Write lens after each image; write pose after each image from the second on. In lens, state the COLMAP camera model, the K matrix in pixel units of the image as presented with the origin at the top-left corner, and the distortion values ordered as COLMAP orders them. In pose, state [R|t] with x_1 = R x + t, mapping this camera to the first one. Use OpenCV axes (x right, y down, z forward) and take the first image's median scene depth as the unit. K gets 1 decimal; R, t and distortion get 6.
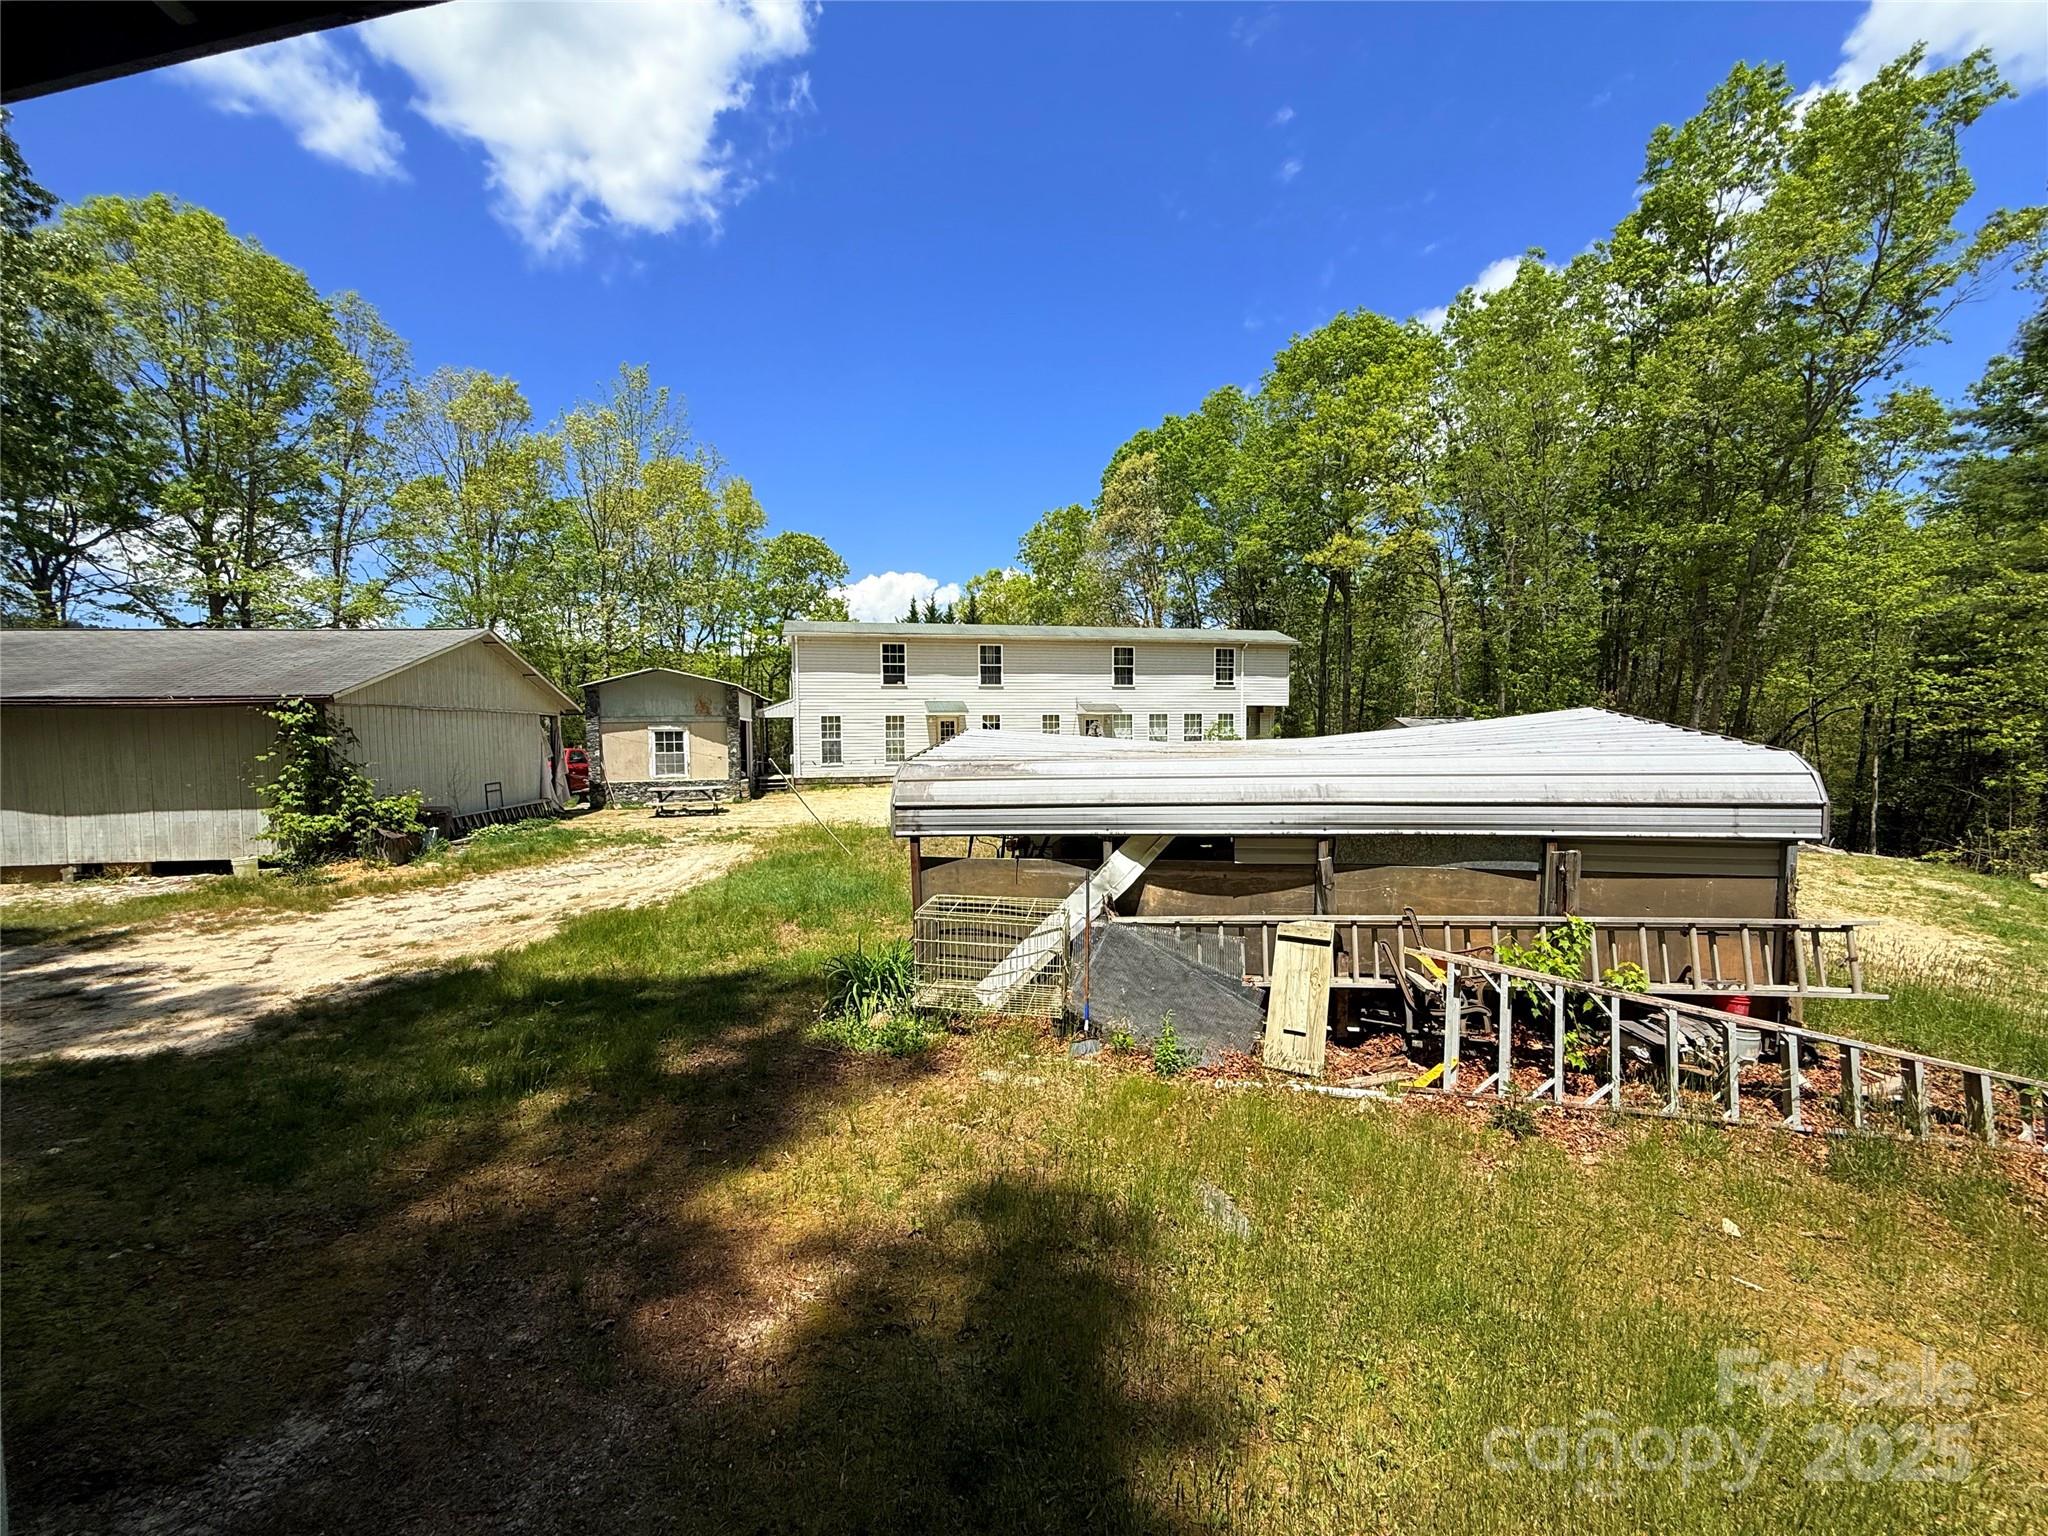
lens RADIAL K [[815.1, 0, 1024.0], [0, 815.1, 768.0], [0, 0, 1]] dist [-0.000040, -0.000224]
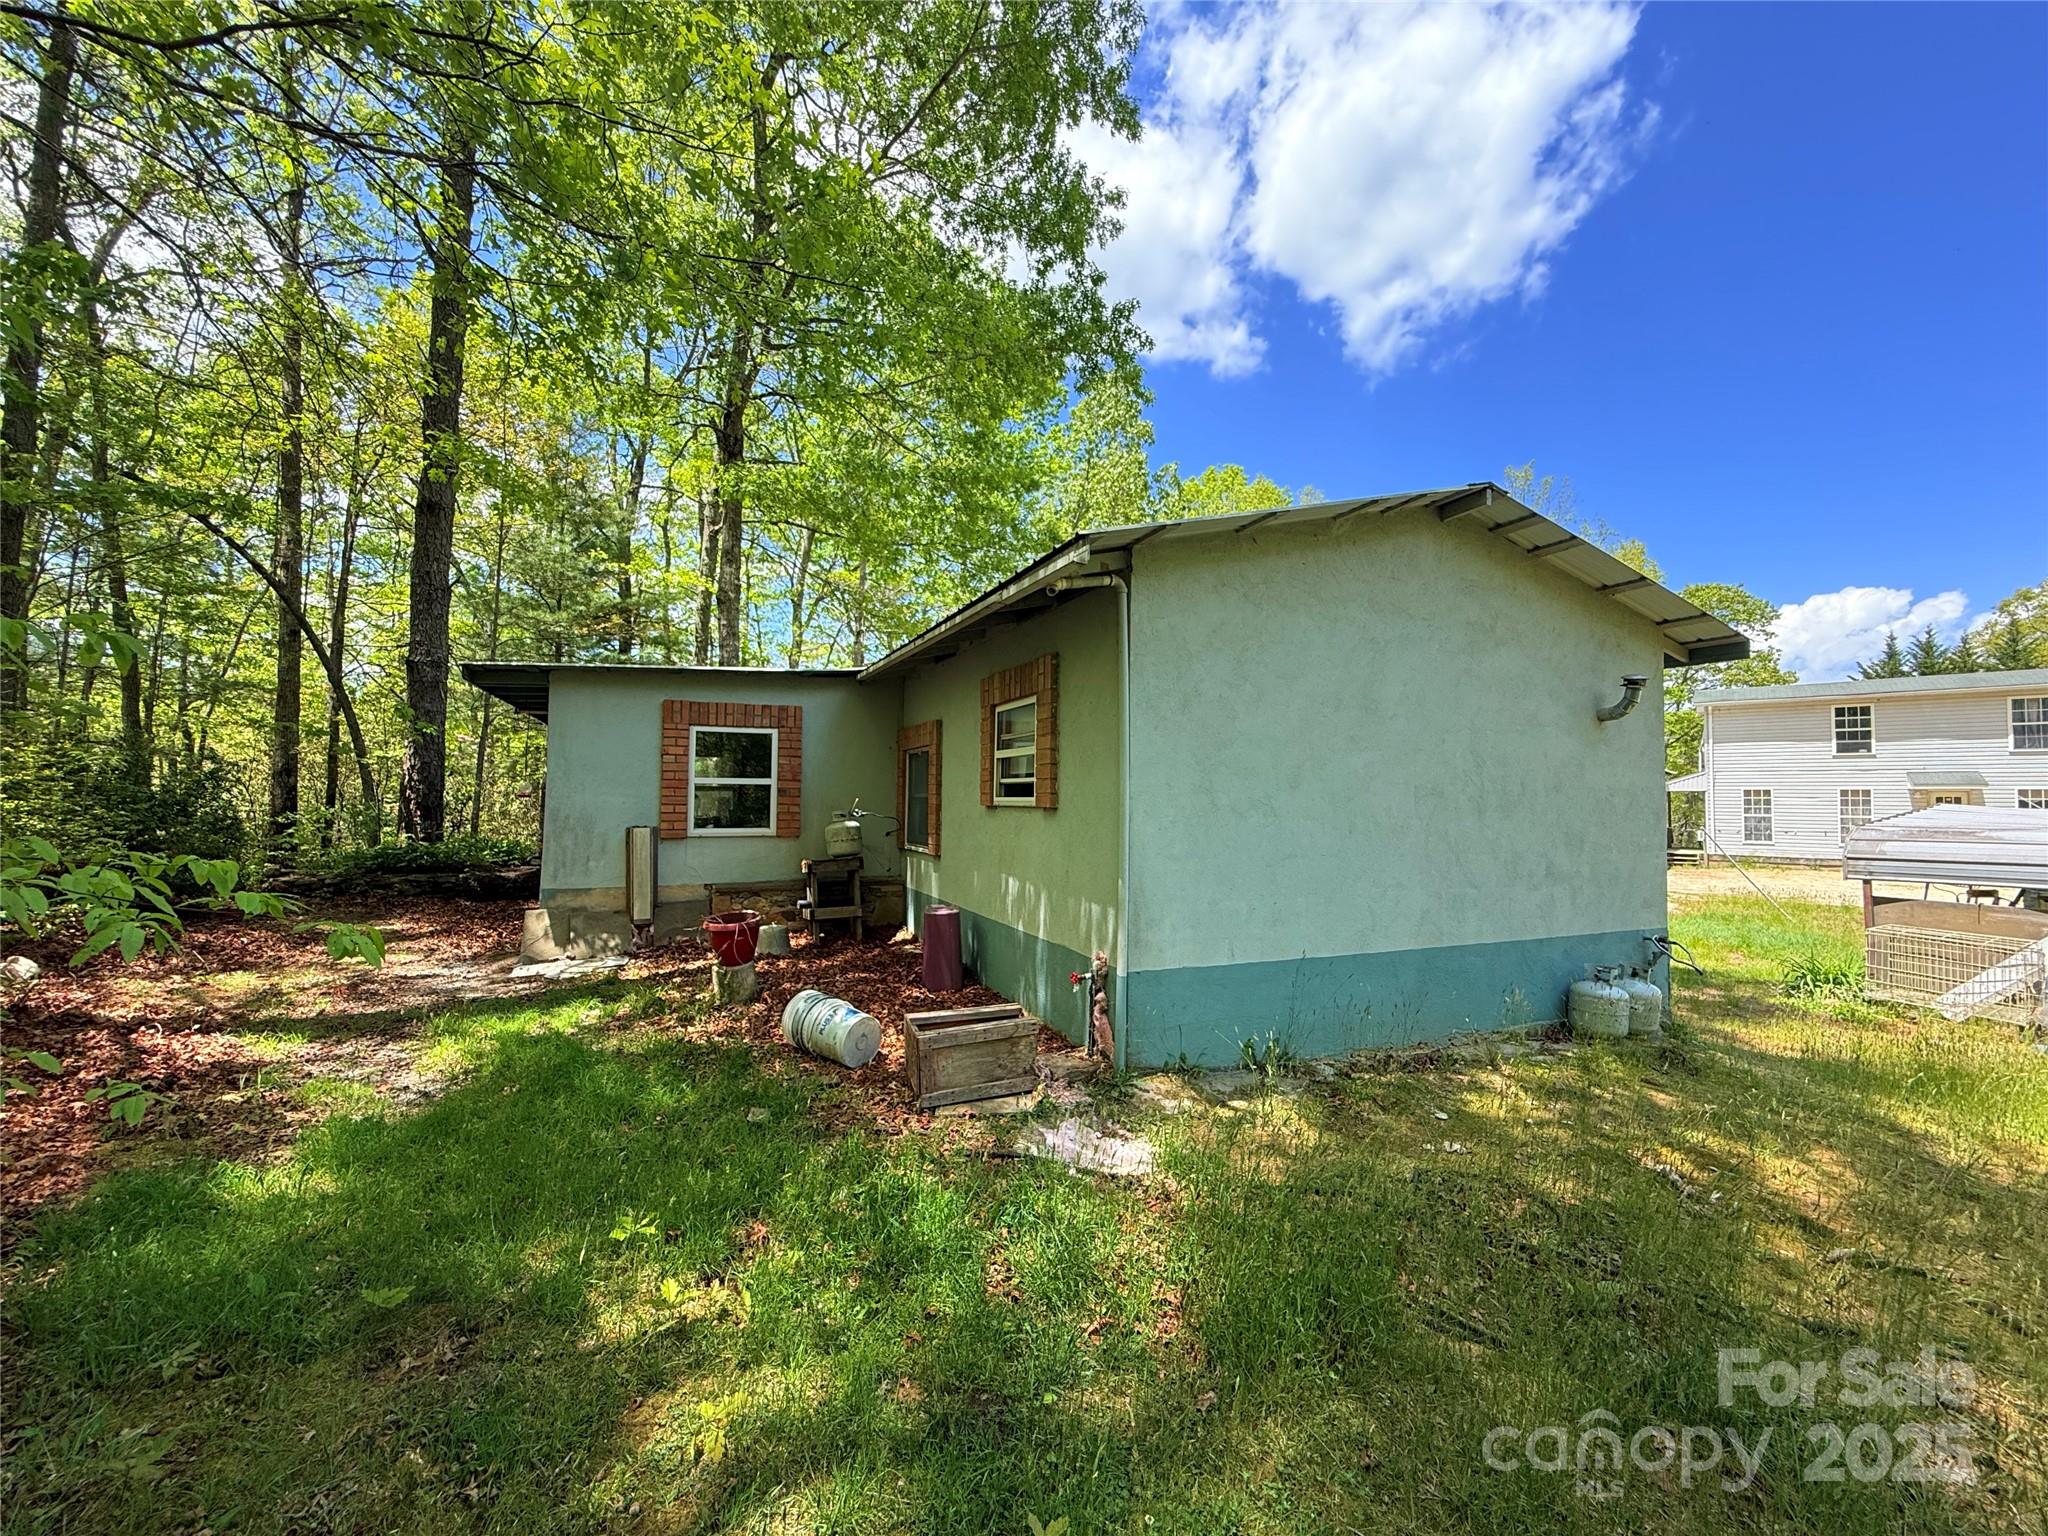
lens RADIAL K [[815.1, 0, 1024.0], [0, 815.1, 768.0], [0, 0, 1]] dist [-0.000040, -0.000224]
pose [[0.577870, -0.015511, -0.815981, 0.035116], [-0.055422, 0.996766, -0.058196, 0.011069], [0.814245, 0.078853, 0.575141, -0.200896]]
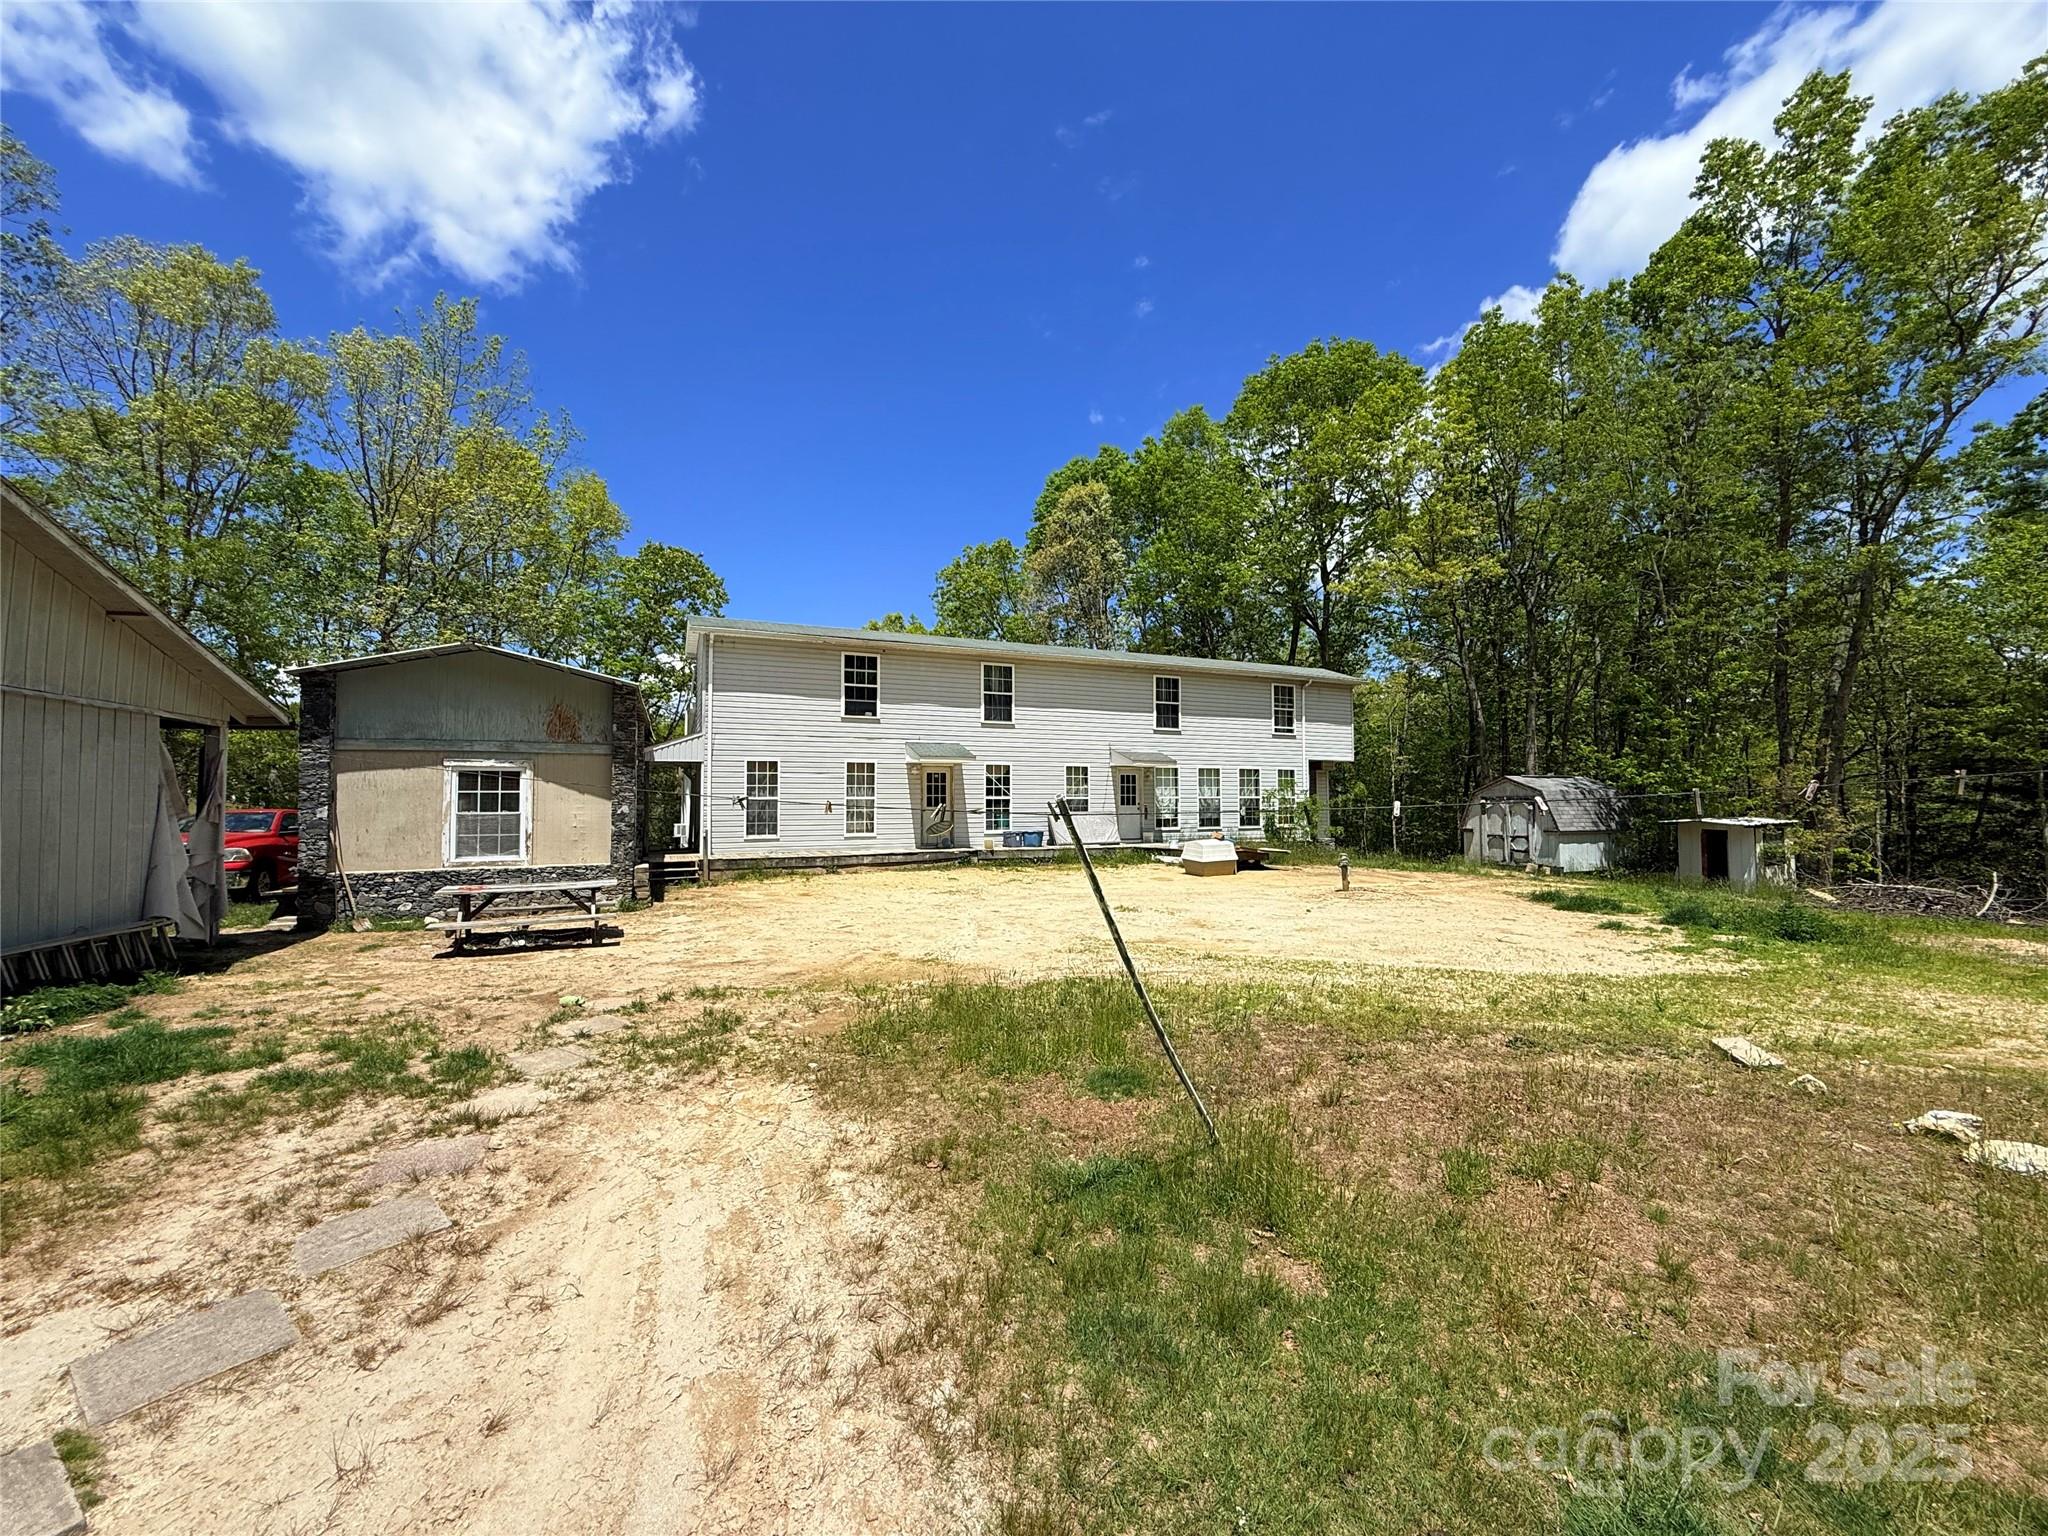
lens RADIAL K [[815.1, 0, 1024.0], [0, 815.1, 768.0], [0, 0, 1]] dist [-0.000040, -0.000224]
pose [[0.981696, 0.014151, 0.189930, -0.156051], [0.003368, 0.995790, -0.091601, 0.000785], [-0.190427, 0.090564, 0.977515, 0.334601]]
